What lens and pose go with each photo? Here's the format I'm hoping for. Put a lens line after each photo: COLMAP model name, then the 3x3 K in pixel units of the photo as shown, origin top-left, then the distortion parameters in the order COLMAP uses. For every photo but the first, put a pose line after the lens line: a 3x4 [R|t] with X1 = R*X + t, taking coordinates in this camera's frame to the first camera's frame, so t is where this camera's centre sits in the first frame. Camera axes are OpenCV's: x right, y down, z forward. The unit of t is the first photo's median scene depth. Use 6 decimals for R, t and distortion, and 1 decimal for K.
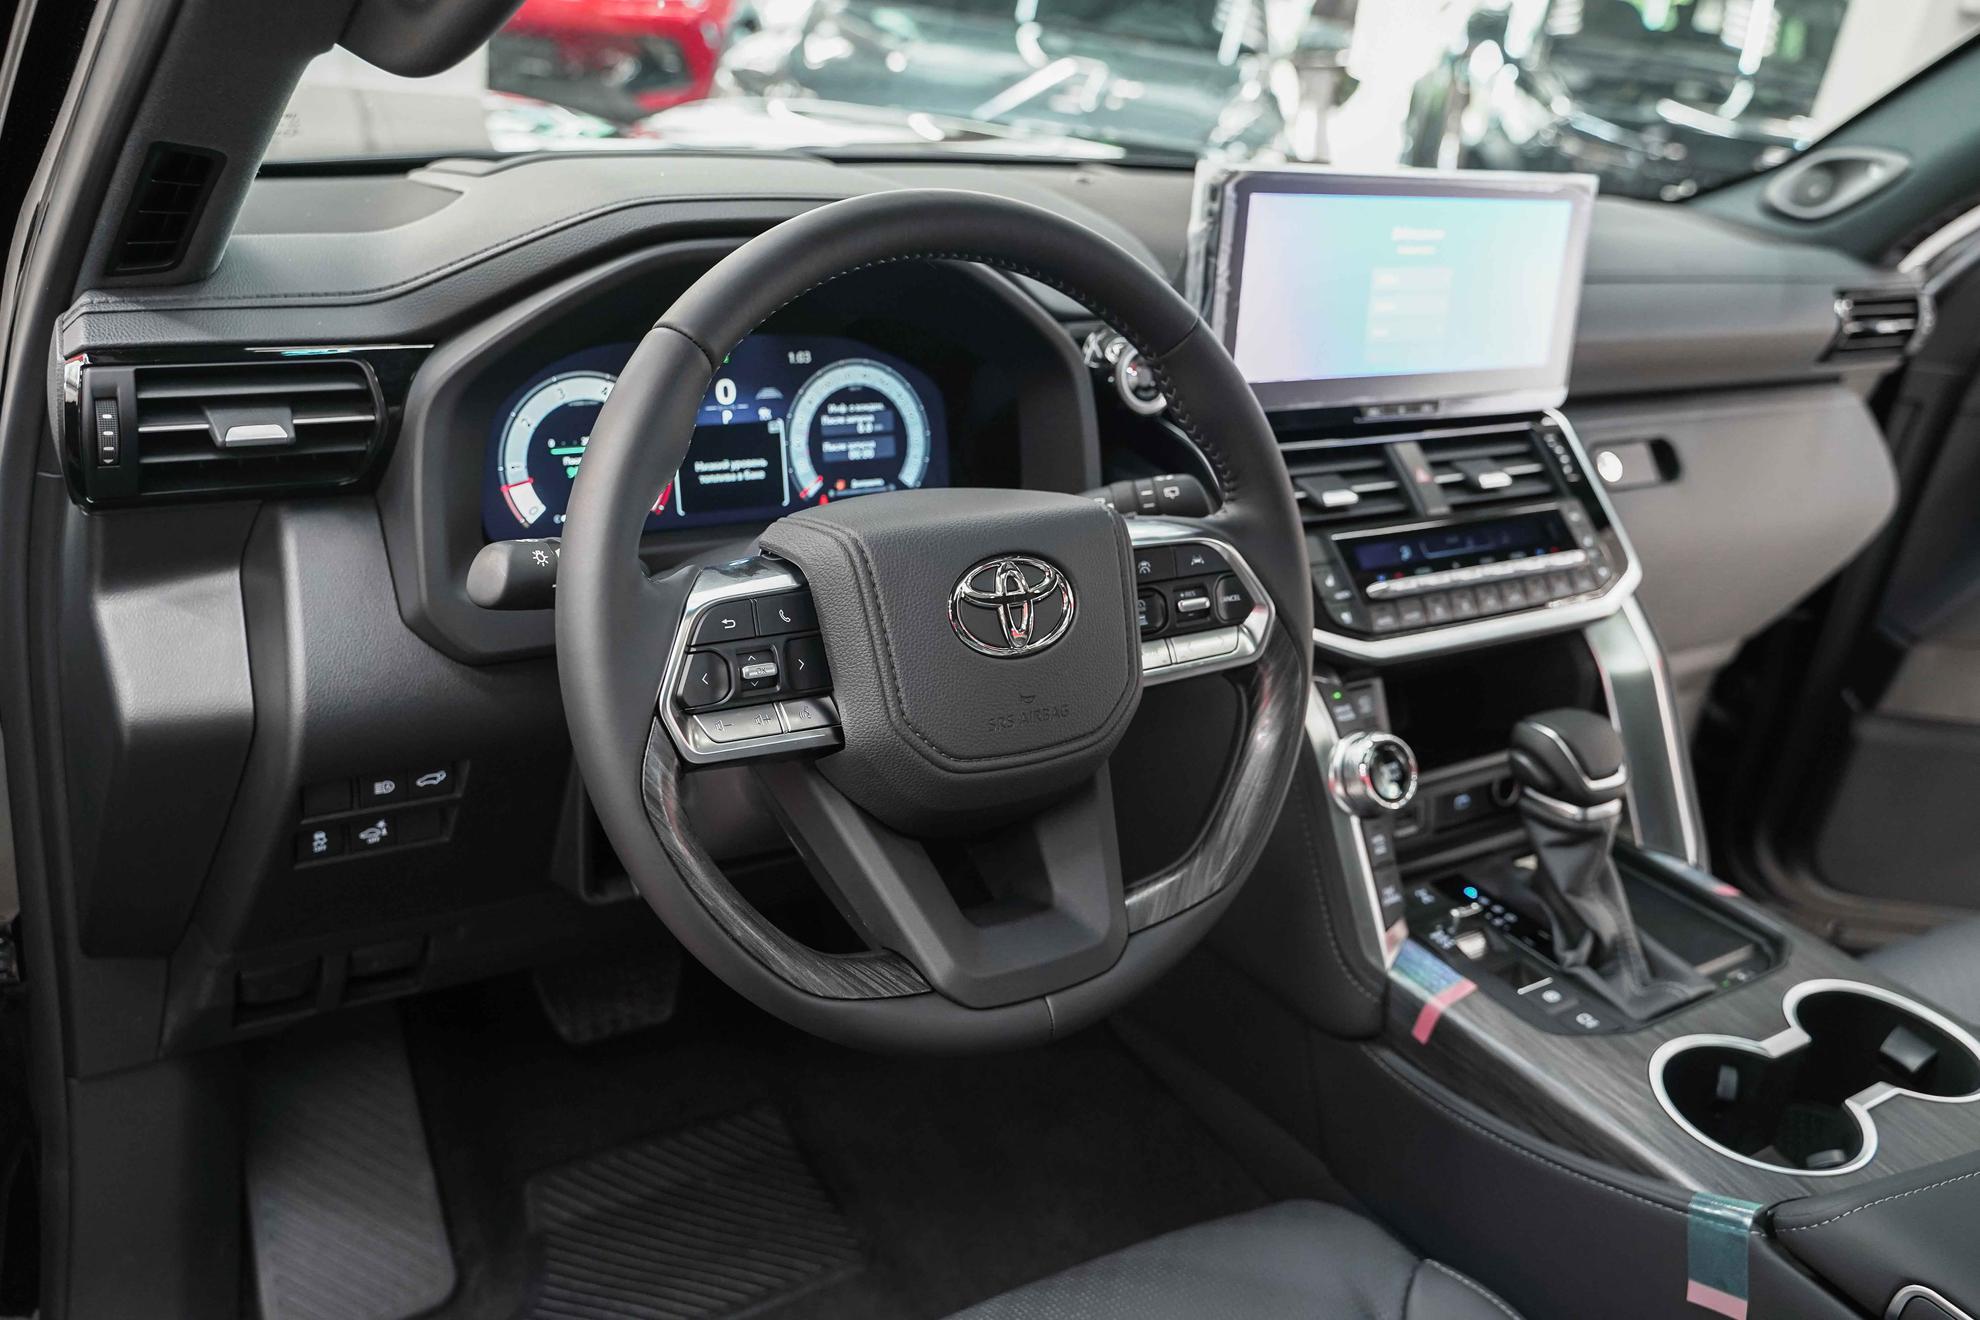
lens RADIAL K [[1610.0, 0, 990.0], [0, 1610.0, 660.0], [0, 0, 1]] dist [-0.003935, 0.003897]
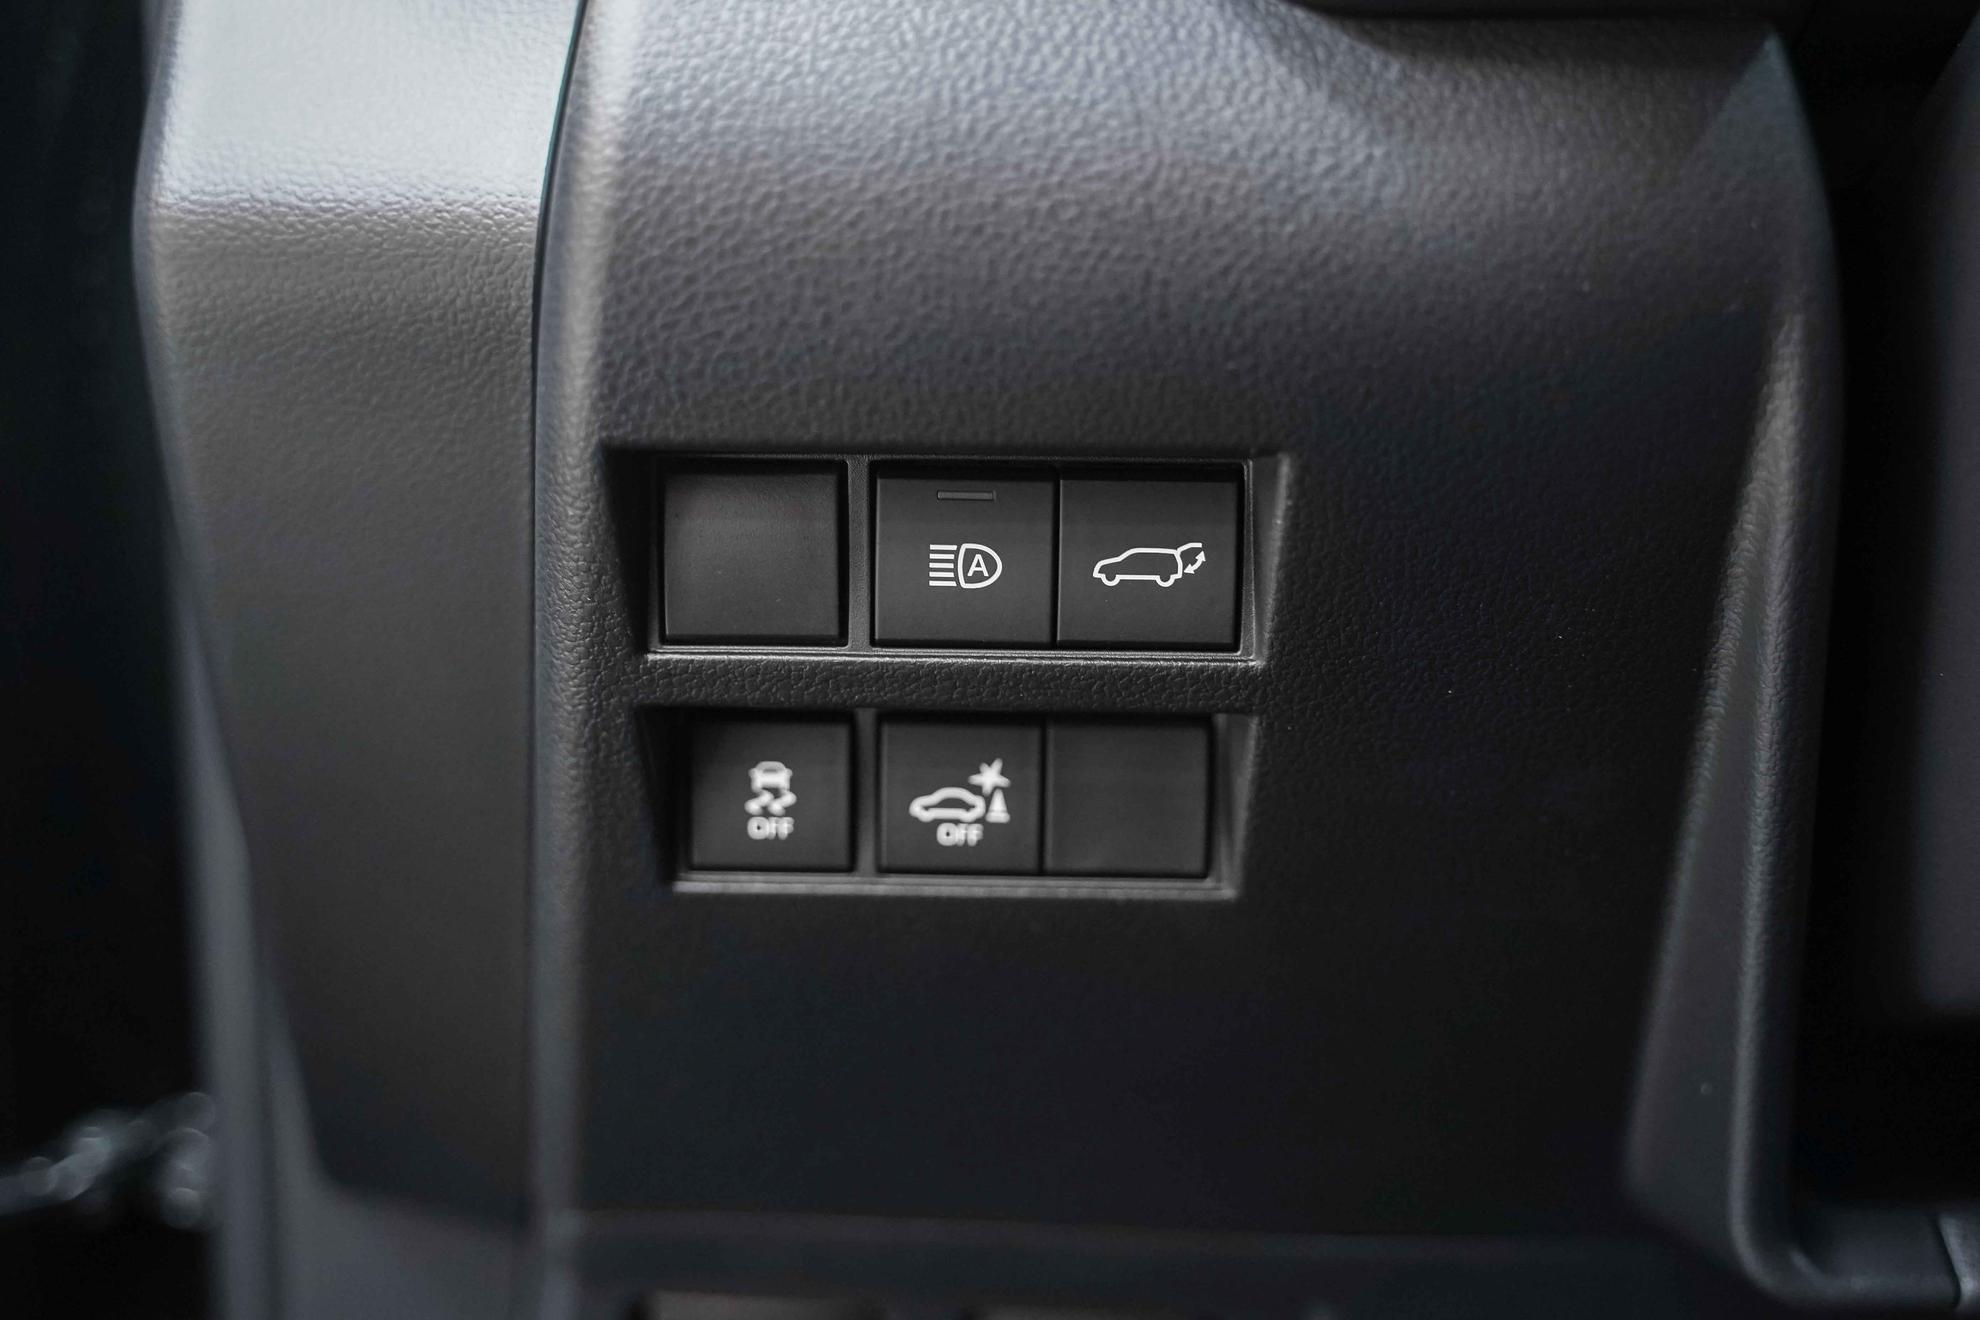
lens RADIAL K [[2194.3, 0, 990.0], [0, 2194.3, 660.0], [0, 0, 1]] dist [0.006121, 0.008576]
pose [[0.818855, 0.037842, -0.572751, -0.152634], [-0.152440, 0.976329, -0.153436, 0.122127], [0.553388, 0.212953, 0.805241, 0.623065]]
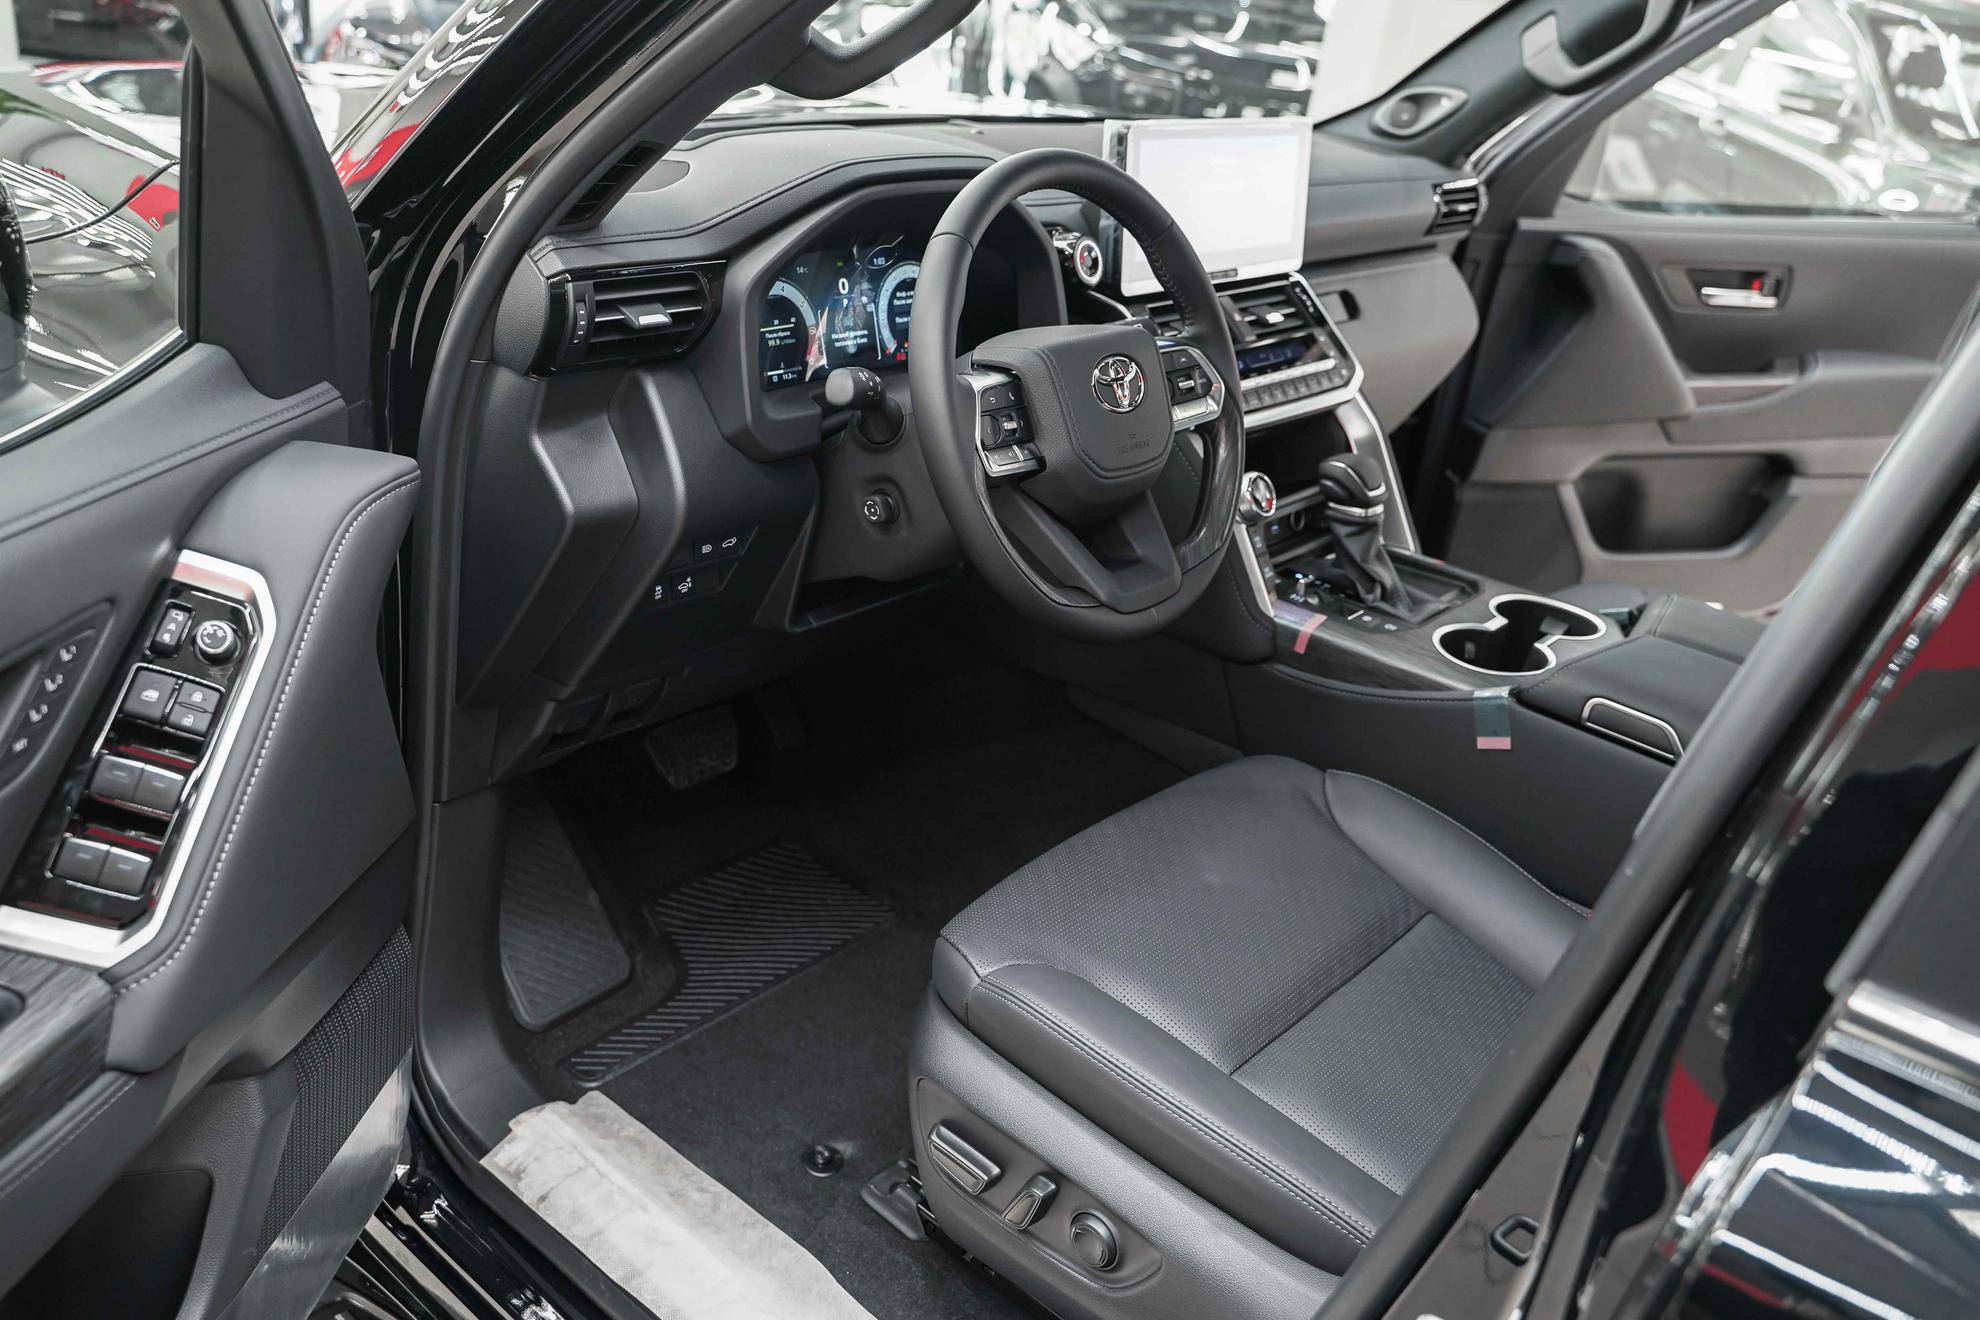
lens RADIAL K [[1602.2, 0, 990.0], [0, 1602.2, 660.0], [0, 0, 1]] dist [0.000164, -0.002351]
pose [[0.957905, -0.126247, 0.257837, -0.447601], [0.115581, 0.991708, 0.056179, 0.110791], [-0.262792, -0.024013, 0.964554, -0.487510]]
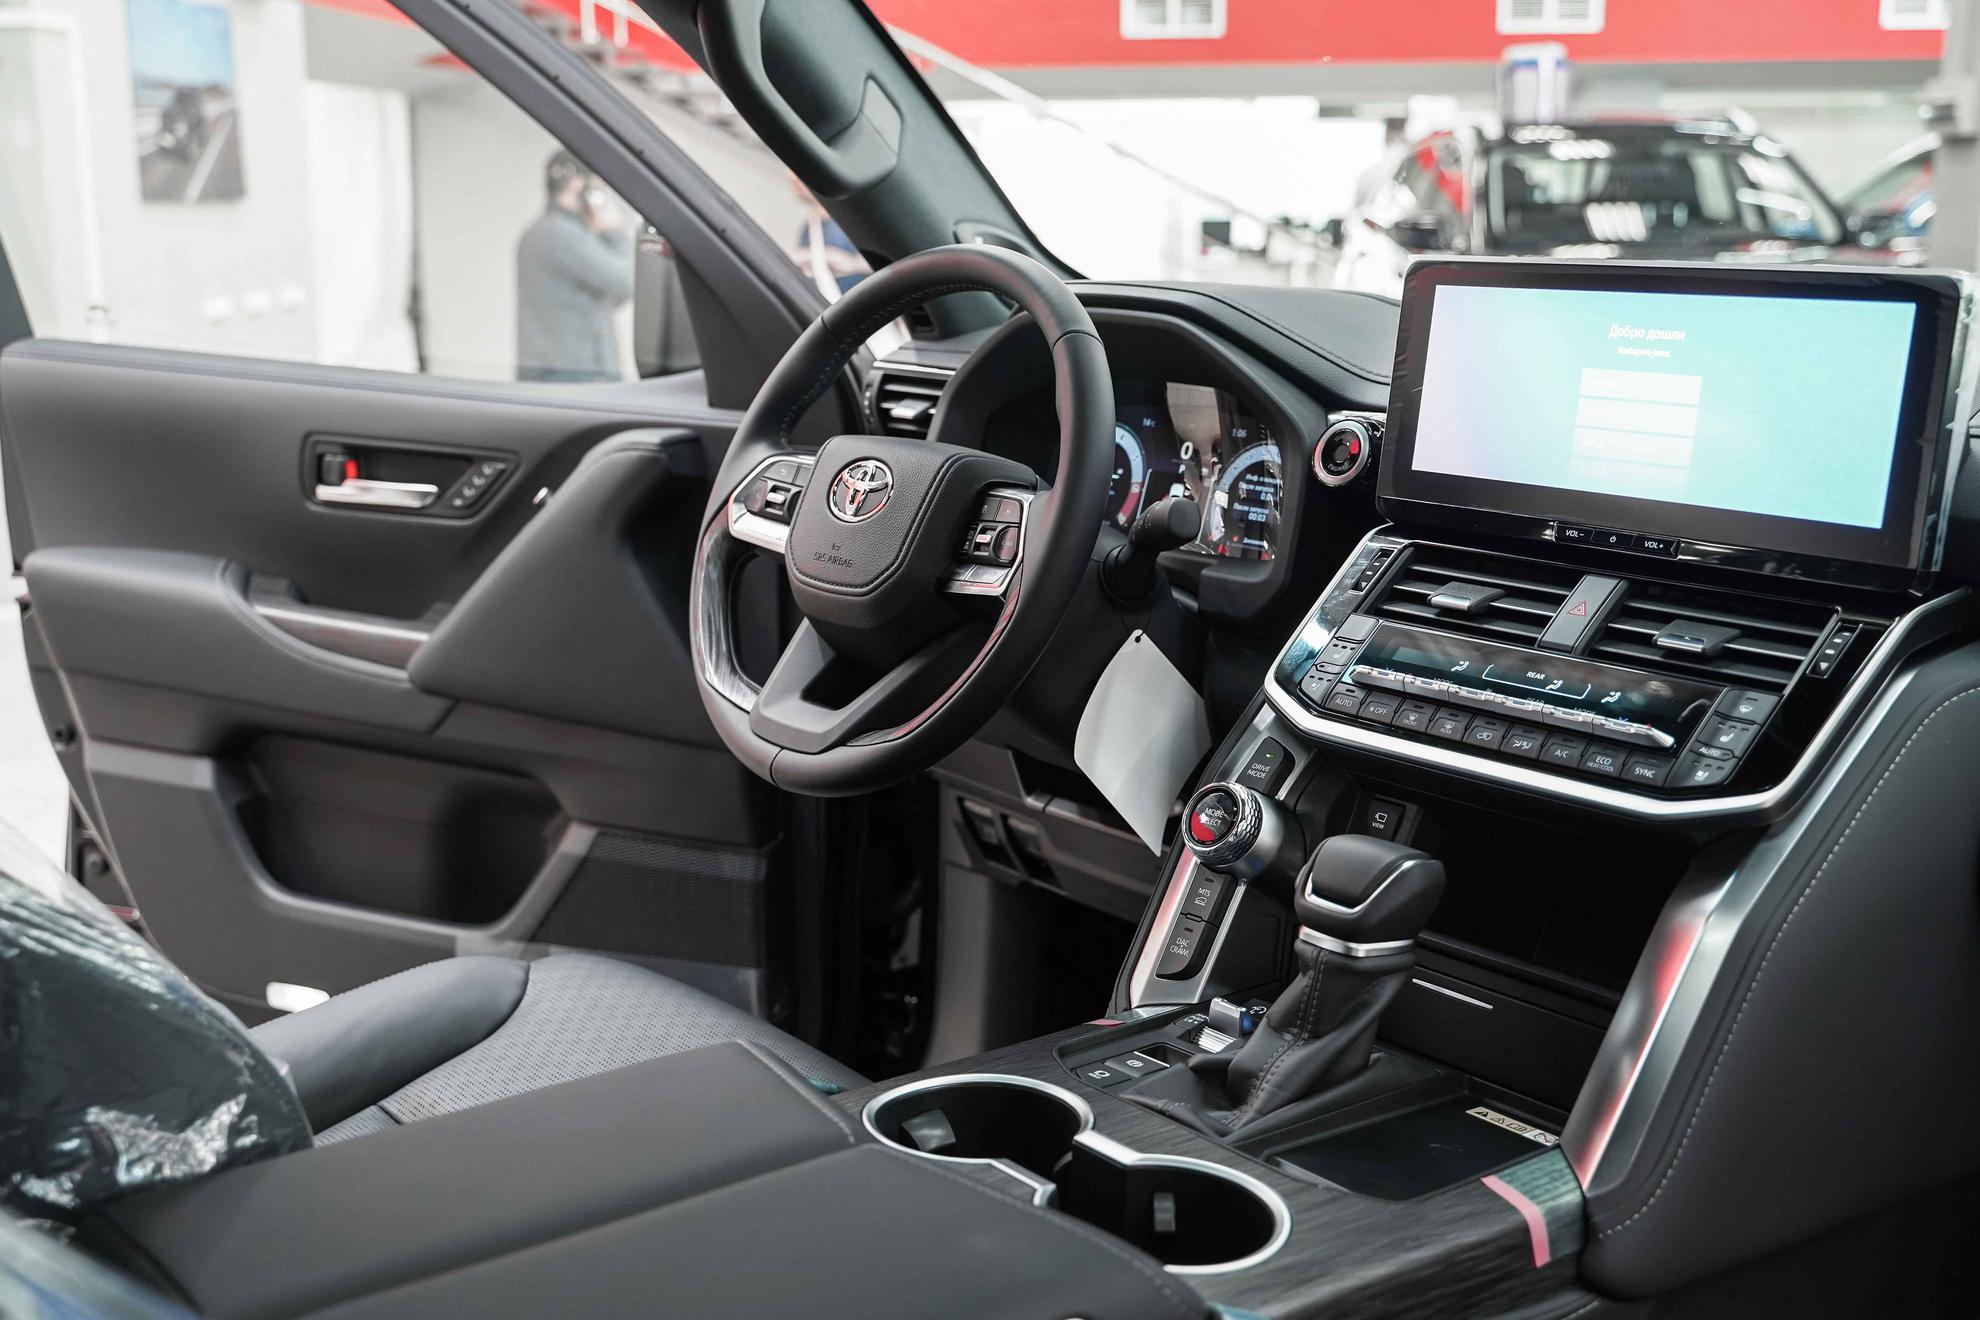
lens RADIAL K [[2102.0, 0, 990.0], [0, 2102.0, 660.0], [0, 0, 1]] dist [-0.009368, -0.018470]
pose [[0.123562, 0.090496, -0.988202, 1.447003], [-0.410914, 0.911110, 0.032057, -0.001447], [0.903262, 0.402105, 0.149765, 0.642414]]
